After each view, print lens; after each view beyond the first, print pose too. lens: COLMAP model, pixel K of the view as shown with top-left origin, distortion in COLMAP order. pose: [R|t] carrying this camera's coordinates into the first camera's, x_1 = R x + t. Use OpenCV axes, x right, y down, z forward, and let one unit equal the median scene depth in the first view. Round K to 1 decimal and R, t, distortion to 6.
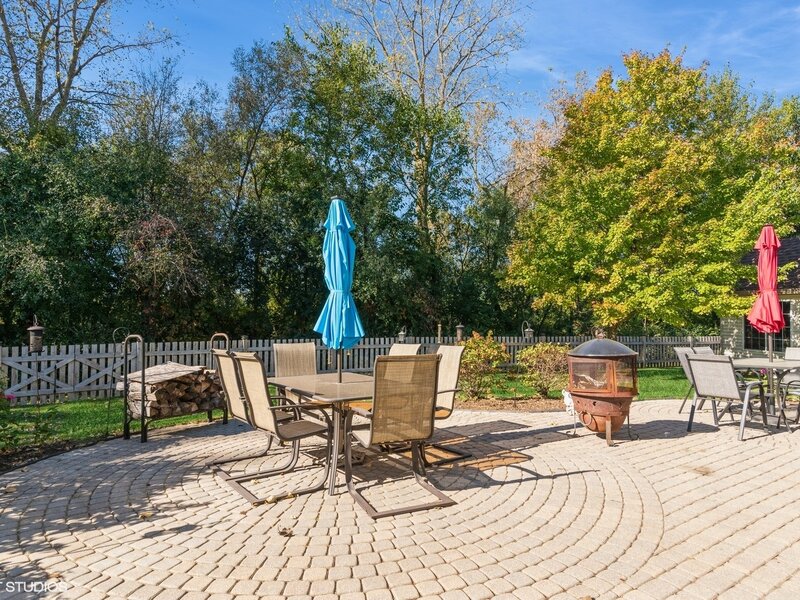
lens RADIAL K [[475.3, 0, 400.0], [0, 475.3, 300.0], [0, 0, 1]] dist [0.003516, 0.000886]
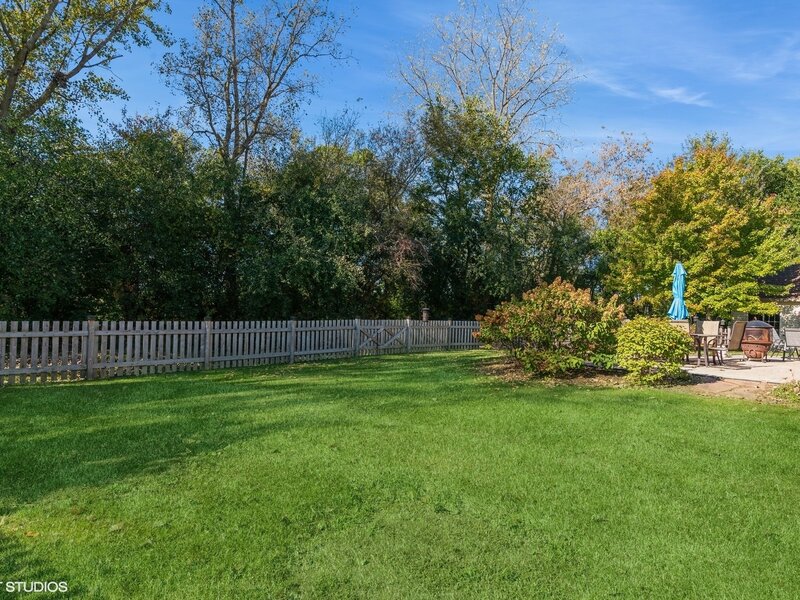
lens RADIAL K [[475.3, 0, 400.0], [0, 475.3, 300.0], [0, 0, 1]] dist [0.003516, 0.000886]
pose [[0.994297, 0.032441, 0.101589, -0.725666], [-0.035254, 0.999040, 0.026015, -0.014797], [-0.100648, -0.029448, 0.994486, -0.553156]]
